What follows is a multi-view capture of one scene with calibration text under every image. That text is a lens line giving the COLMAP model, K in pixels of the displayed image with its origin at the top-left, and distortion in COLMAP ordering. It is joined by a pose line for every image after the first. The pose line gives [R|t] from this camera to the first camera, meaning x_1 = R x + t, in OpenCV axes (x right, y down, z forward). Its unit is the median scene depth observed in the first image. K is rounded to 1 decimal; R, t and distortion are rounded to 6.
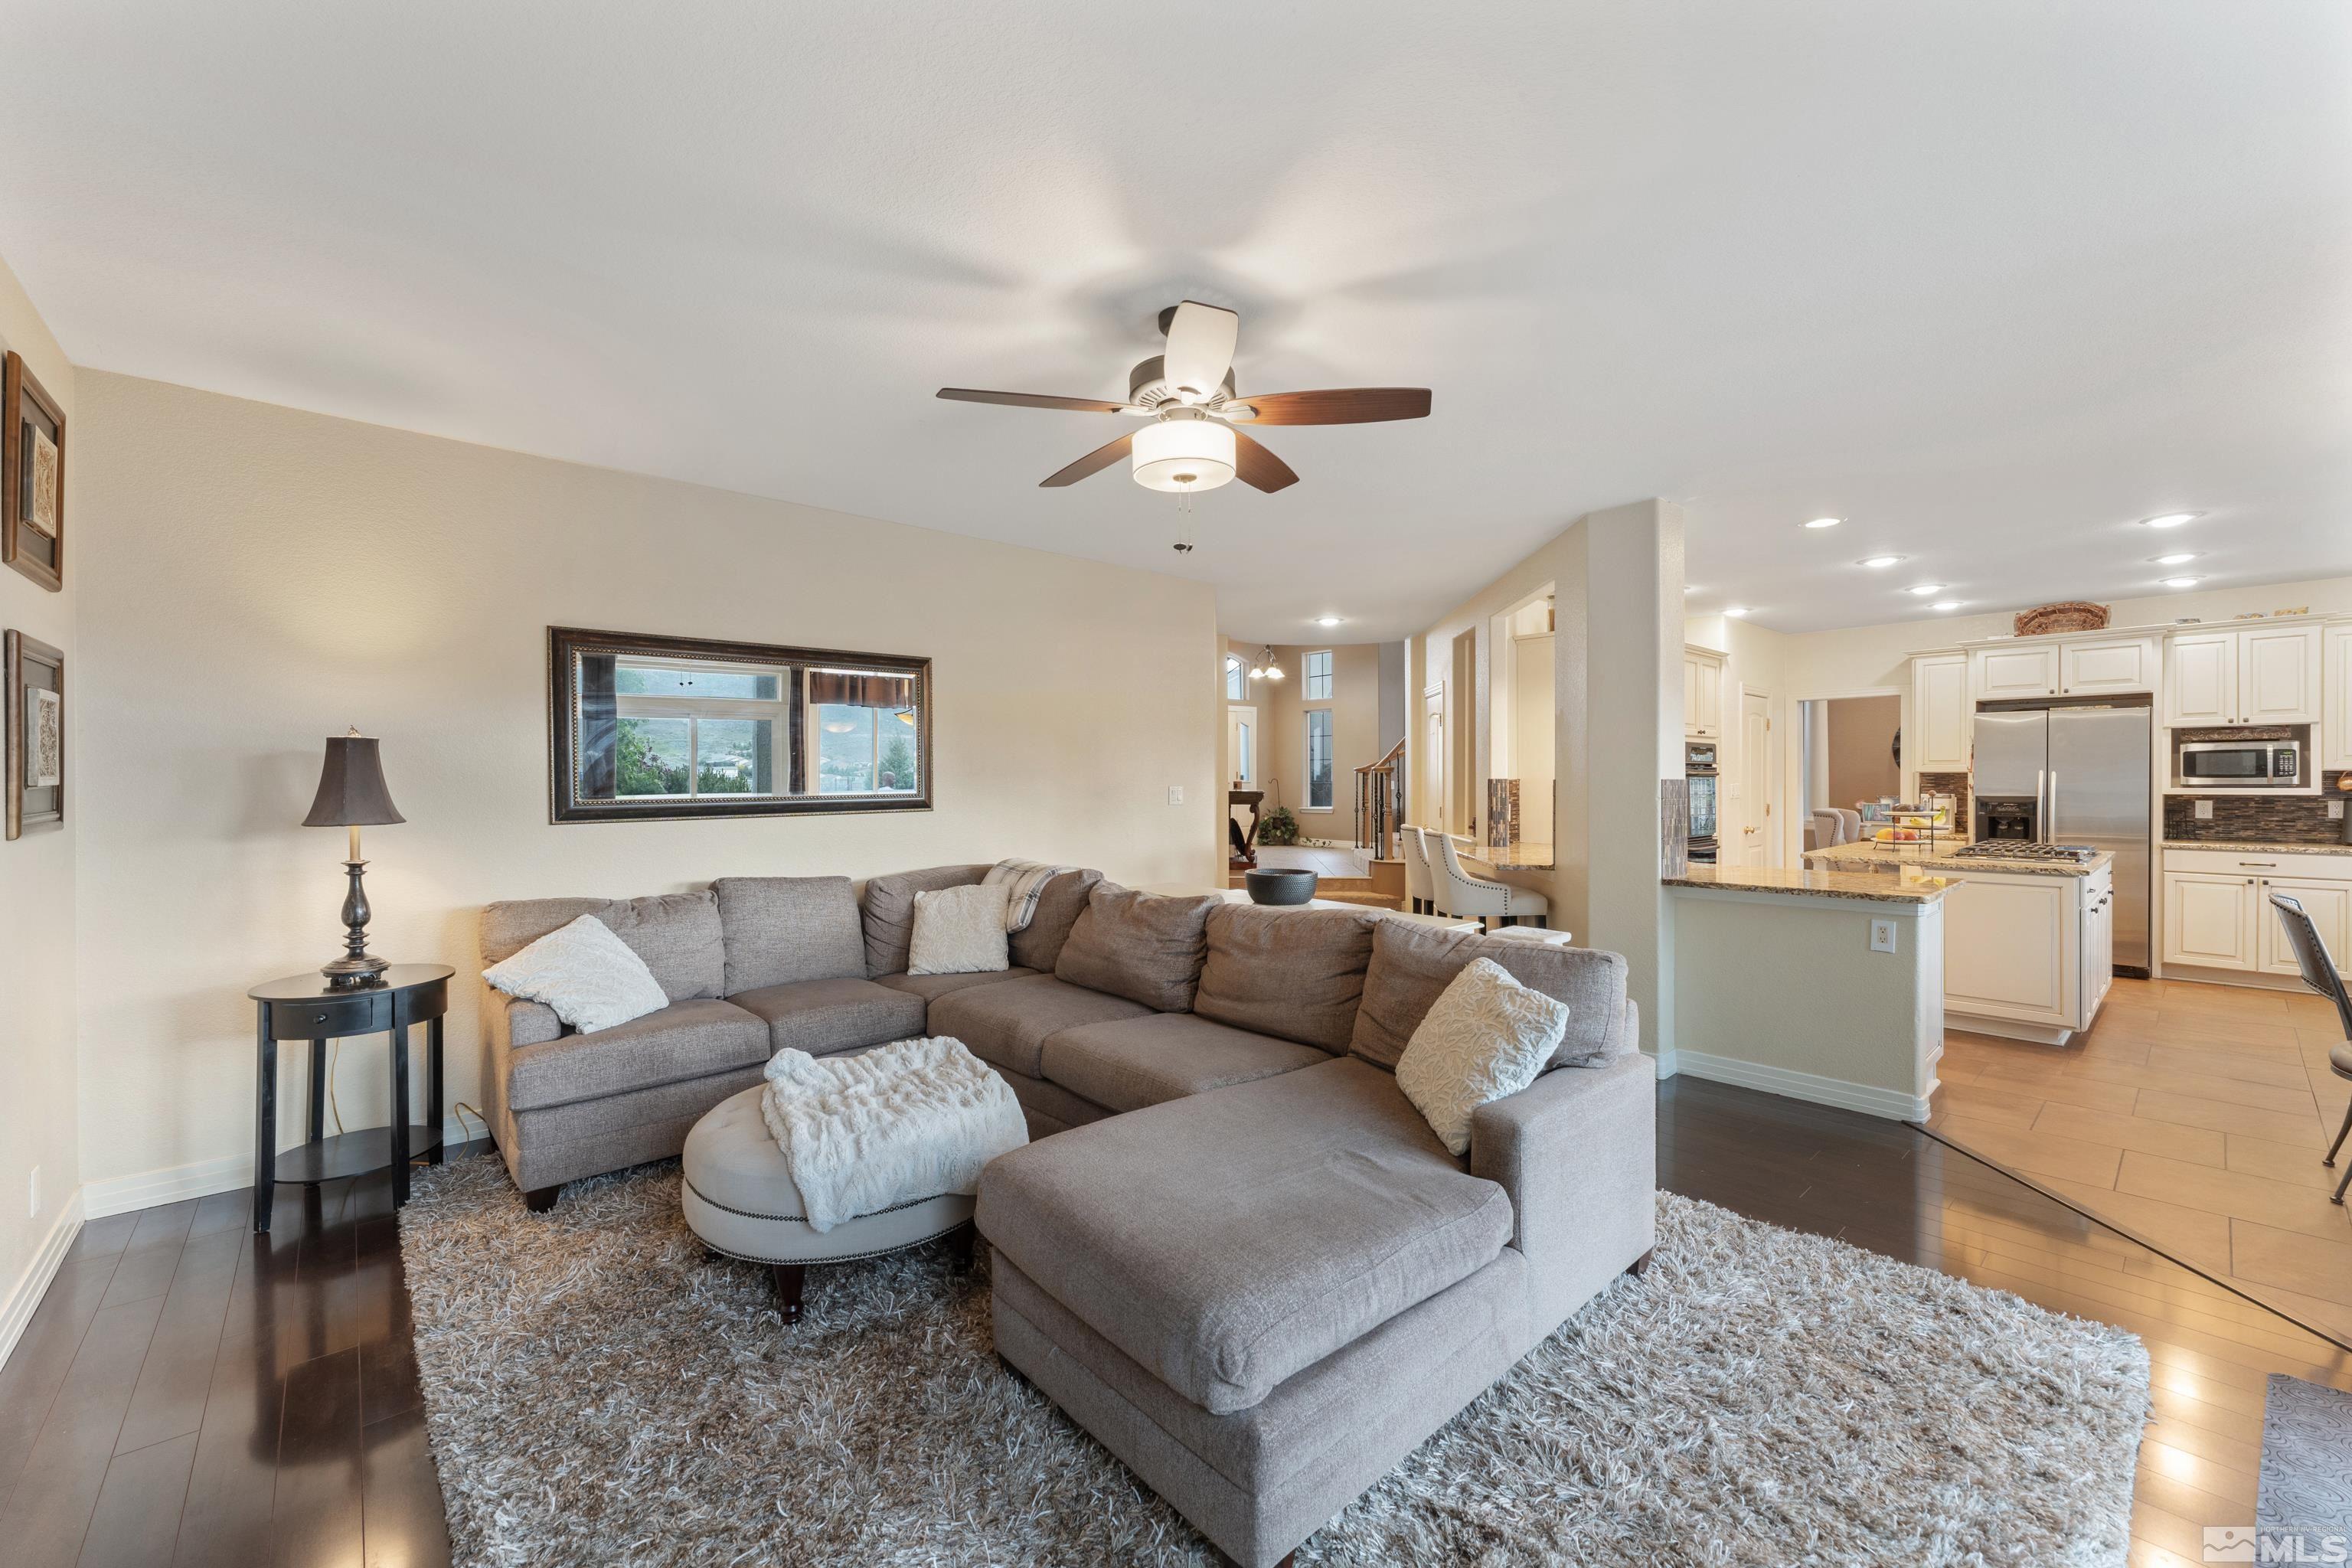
lens RADIAL K [[938.4, 0, 1173.6], [0, 938.4, 785.8], [0, 0, 1]] dist [0.002268, 0.000193]
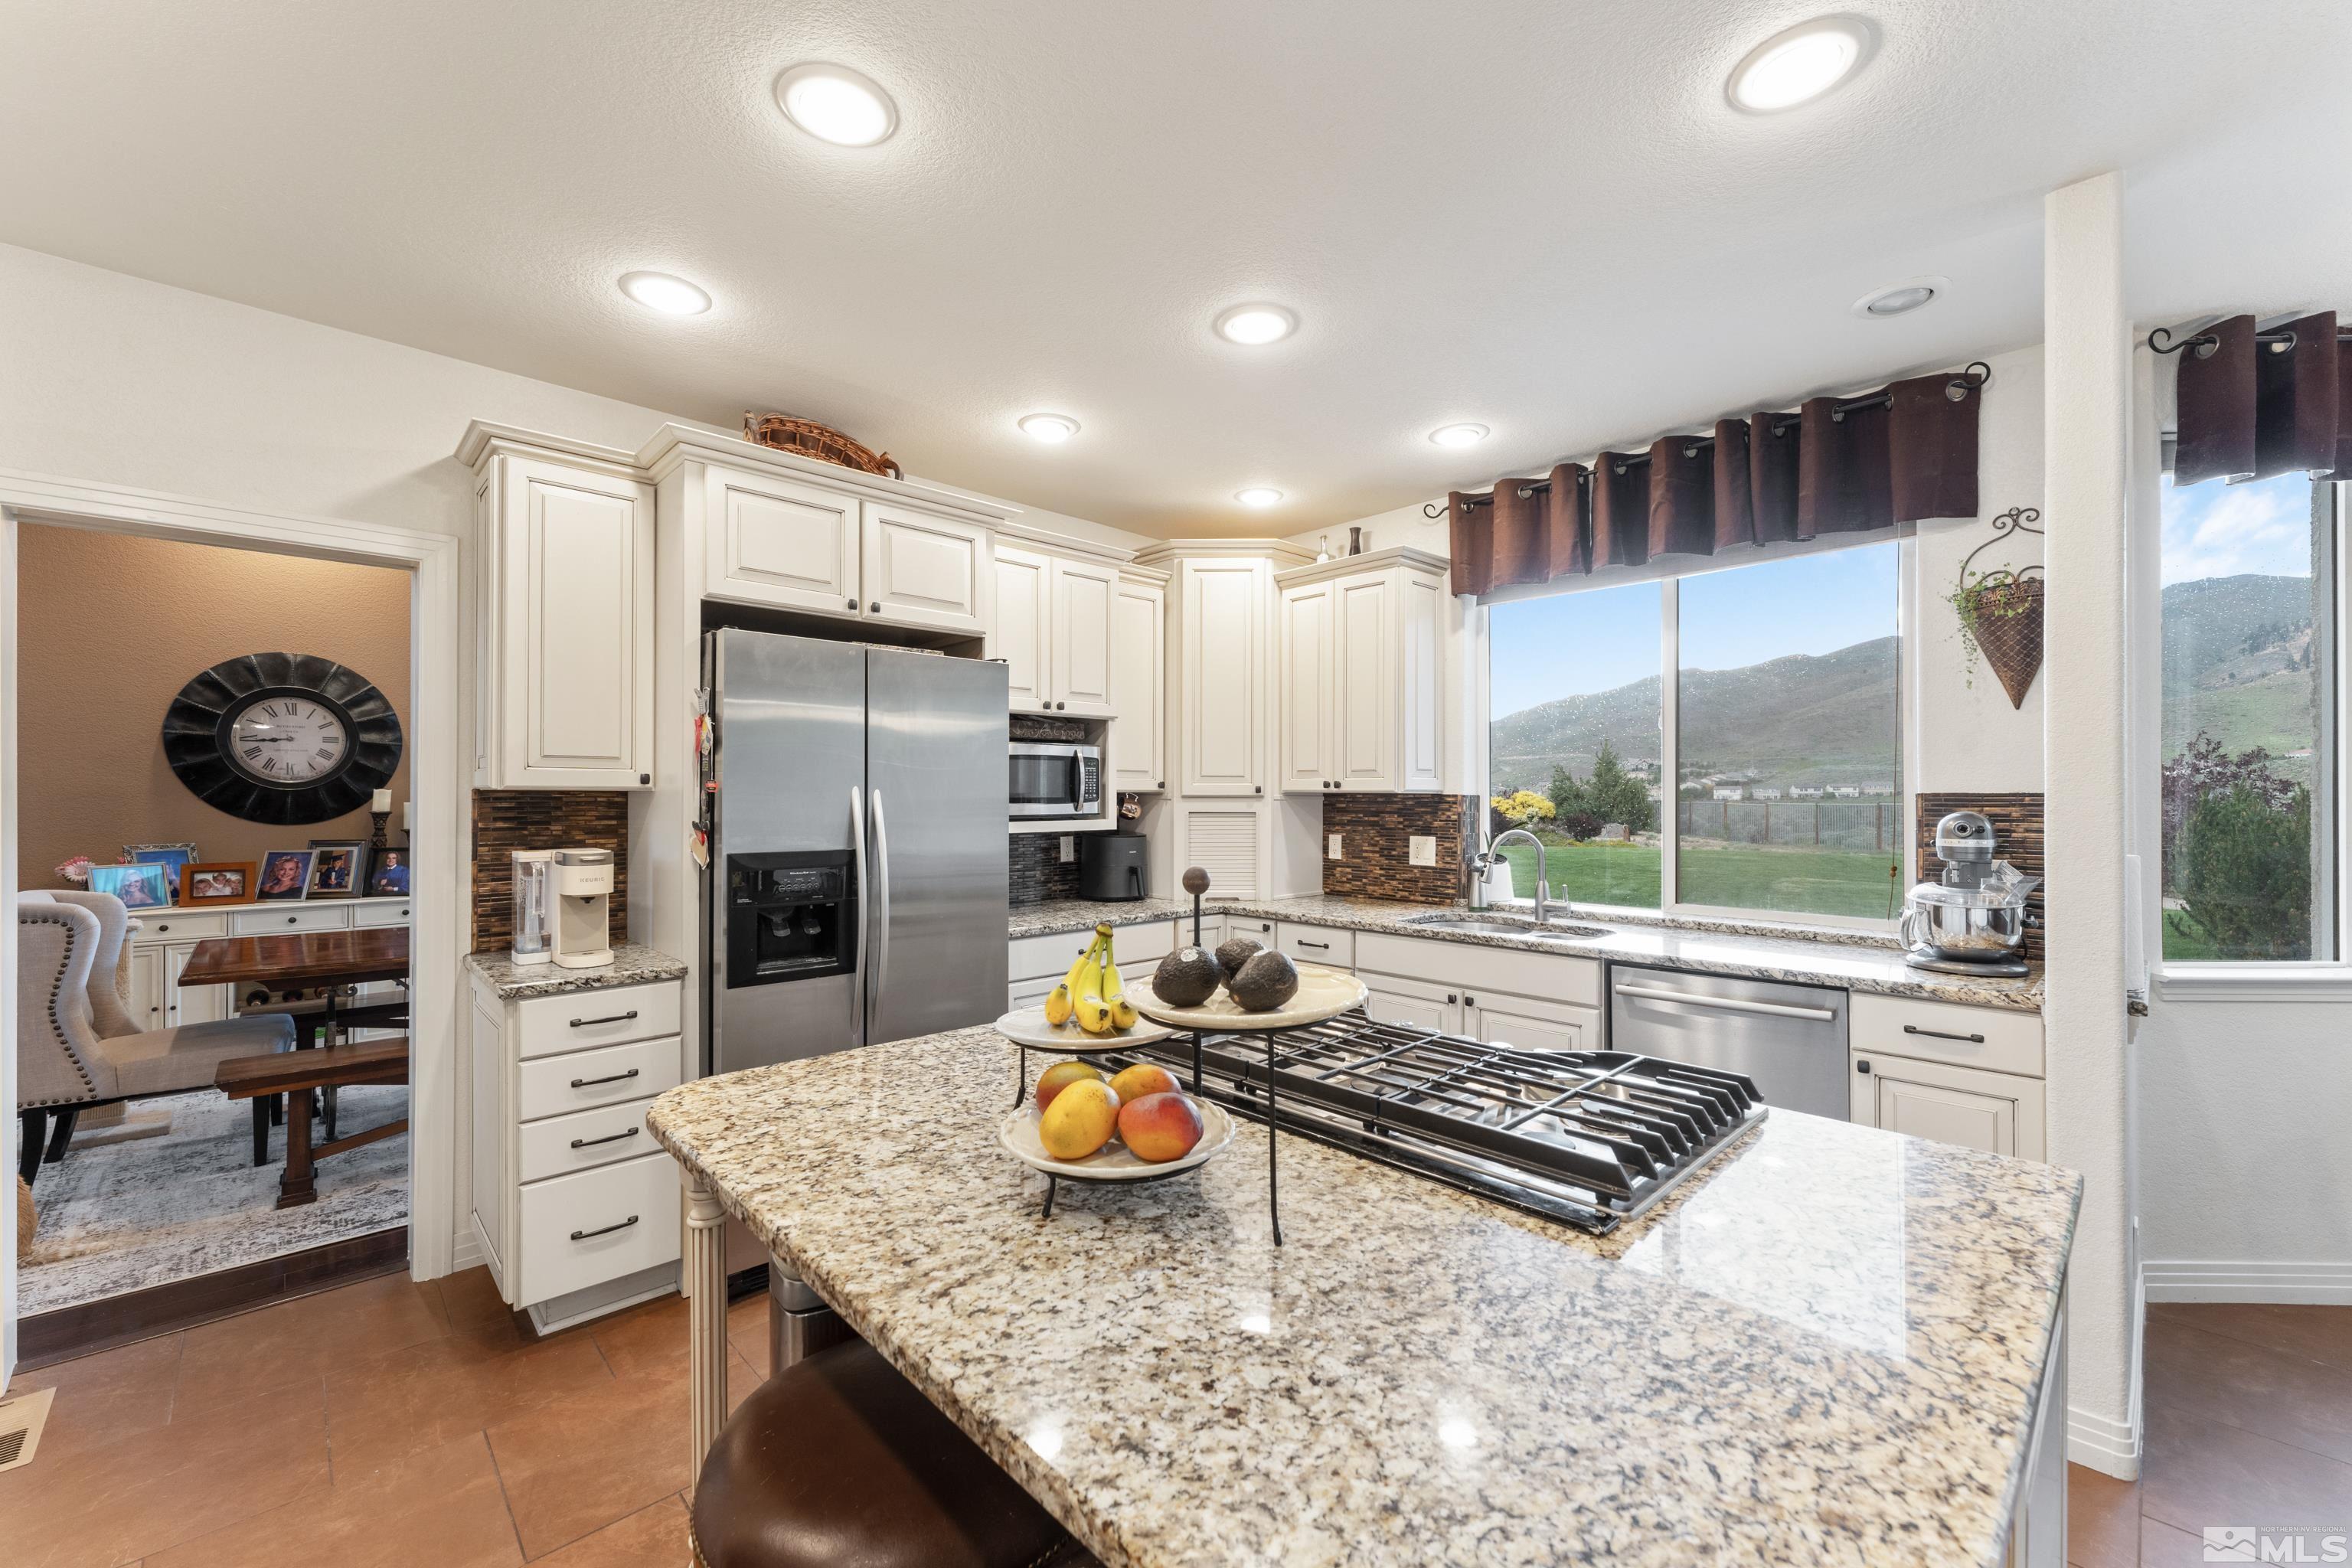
lens RADIAL K [[938.4, 0, 1174.5], [0, 938.4, 787.6], [0, 0, 1]] dist [0.002268, 0.000193]
pose [[-0.026921, 0.014865, 0.999527, 0.507457], [0.009378, 0.999849, -0.014617, -0.008321], [-0.999594, 0.008980, -0.027057, 0.875040]]
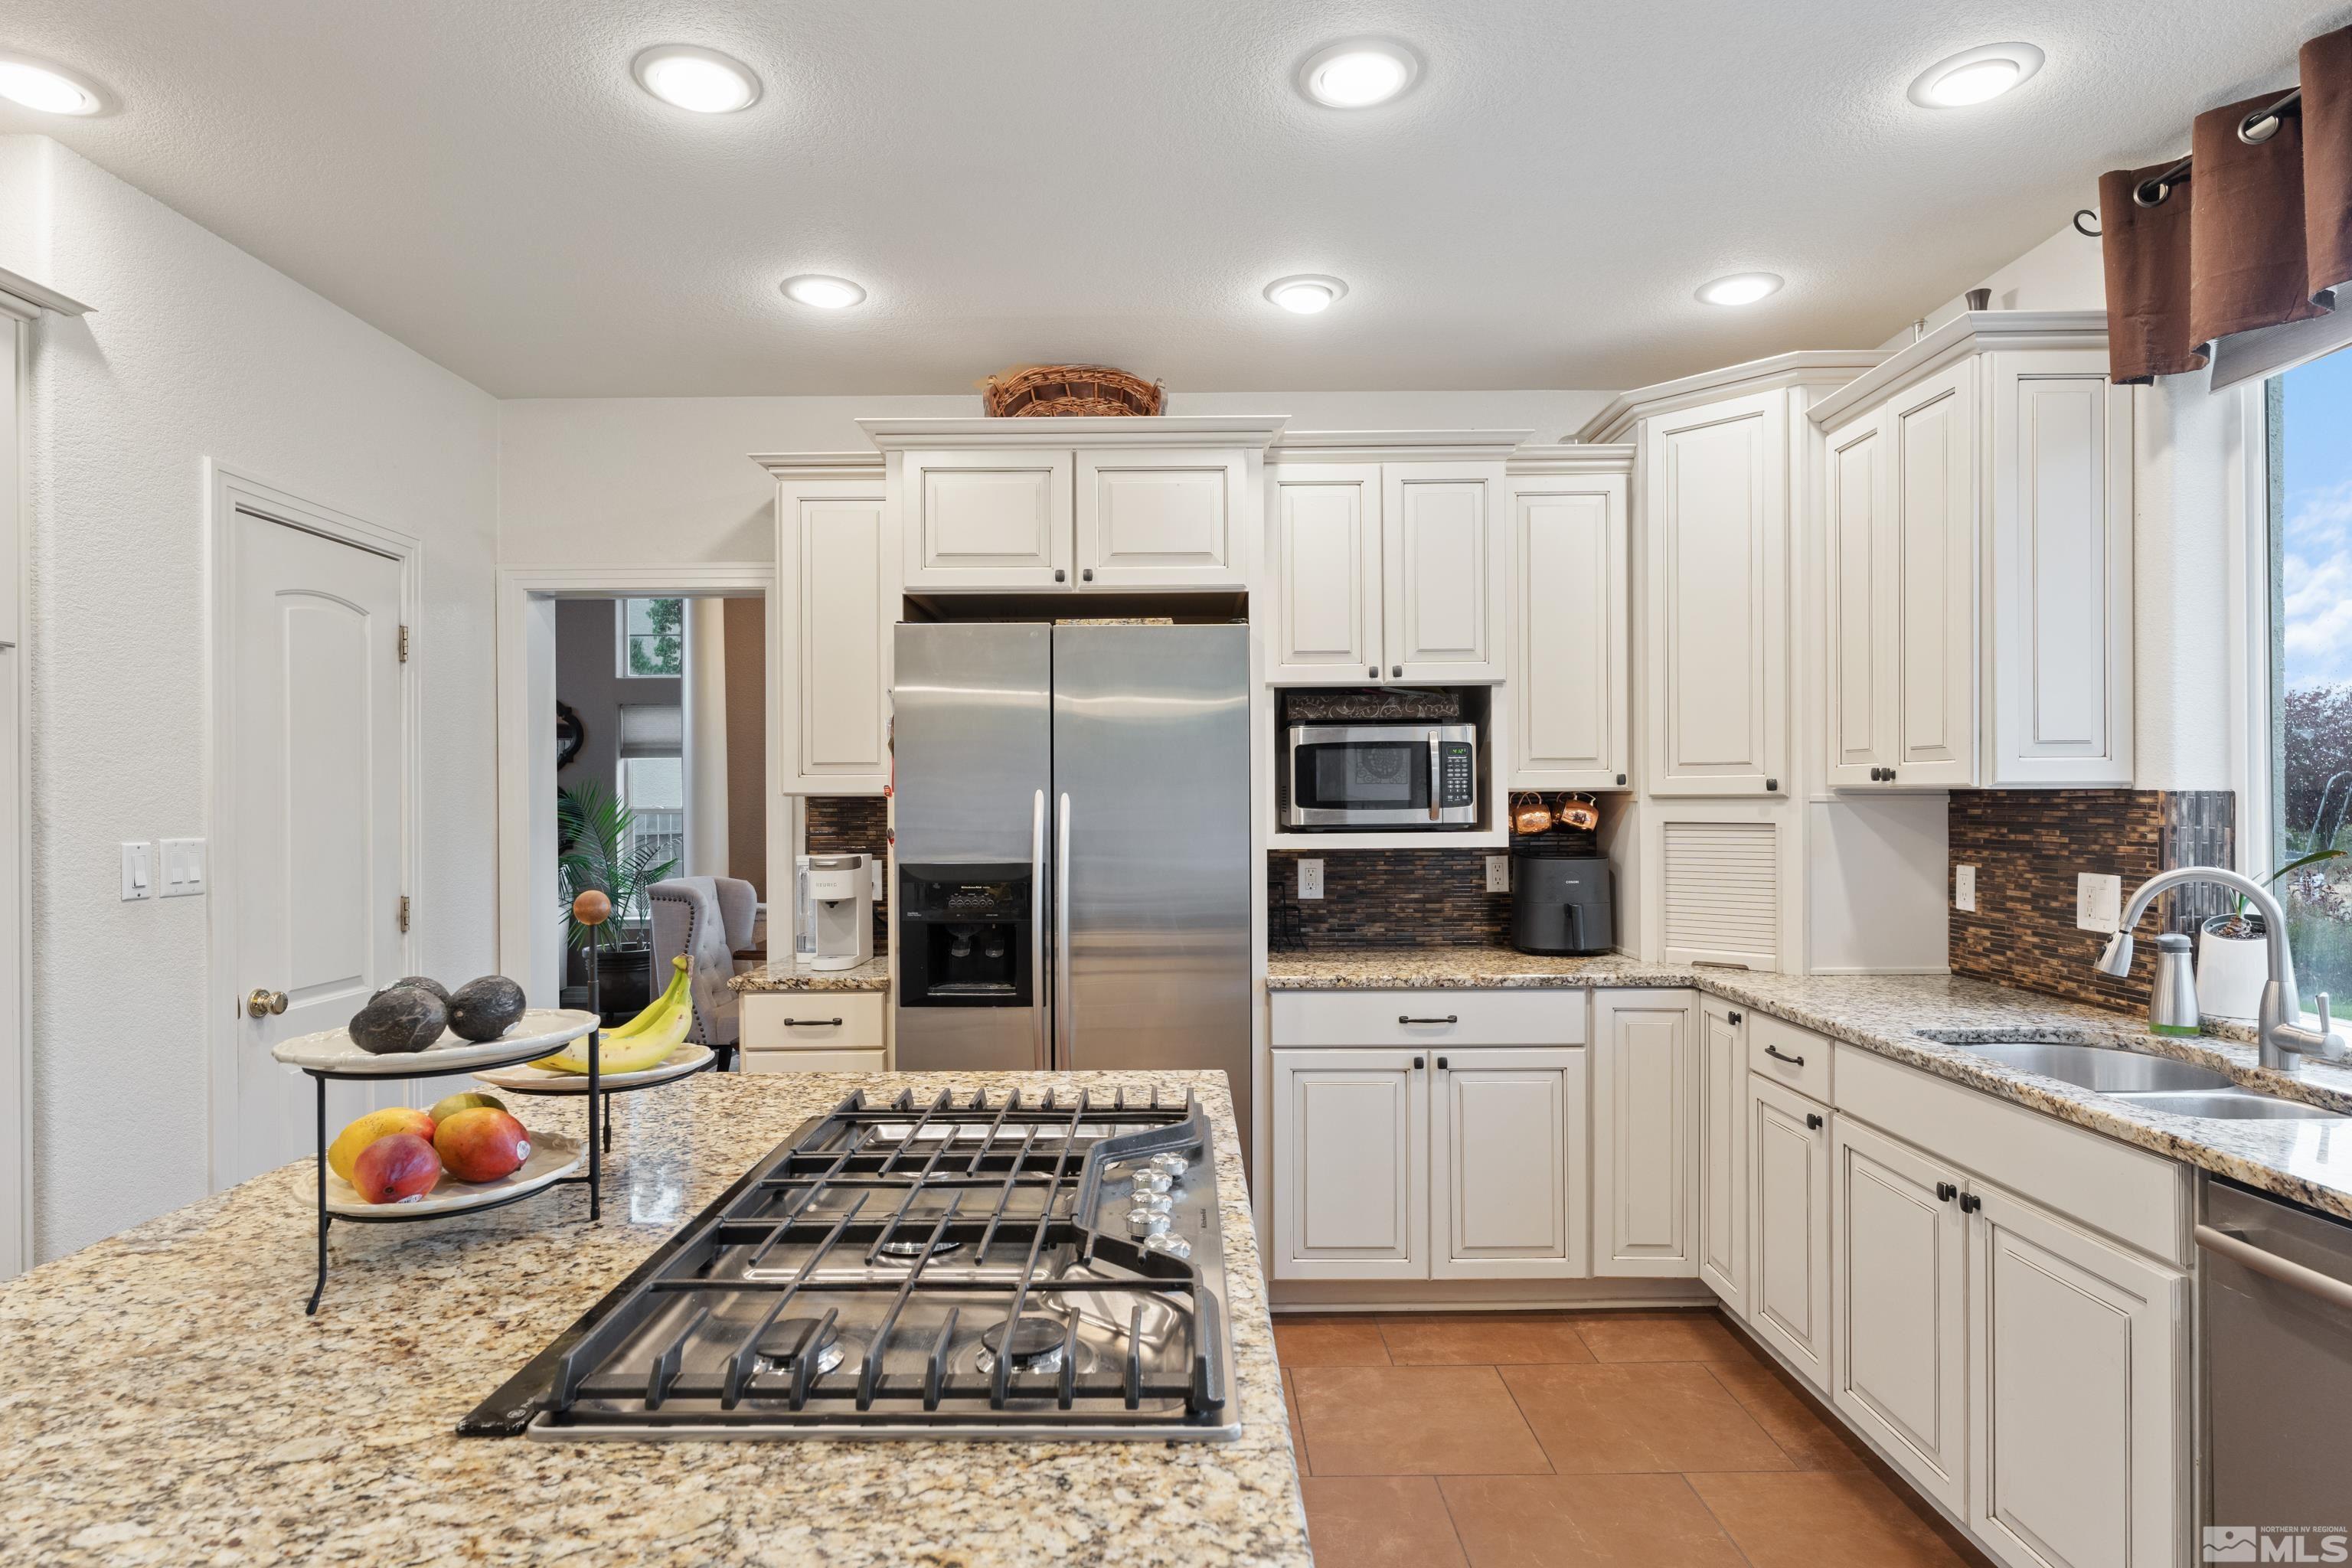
lens RADIAL K [[1258.9, 0, 1175.4], [0, 1258.9, 799.3], [0, 0, 1]] dist [-0.003431, -0.000683]
pose [[0.669972, 0.000444, 0.742386, 0.606610], [0.009911, 0.999905, -0.009542, -0.007566], [-0.742320, 0.013751, 0.669904, 0.645992]]
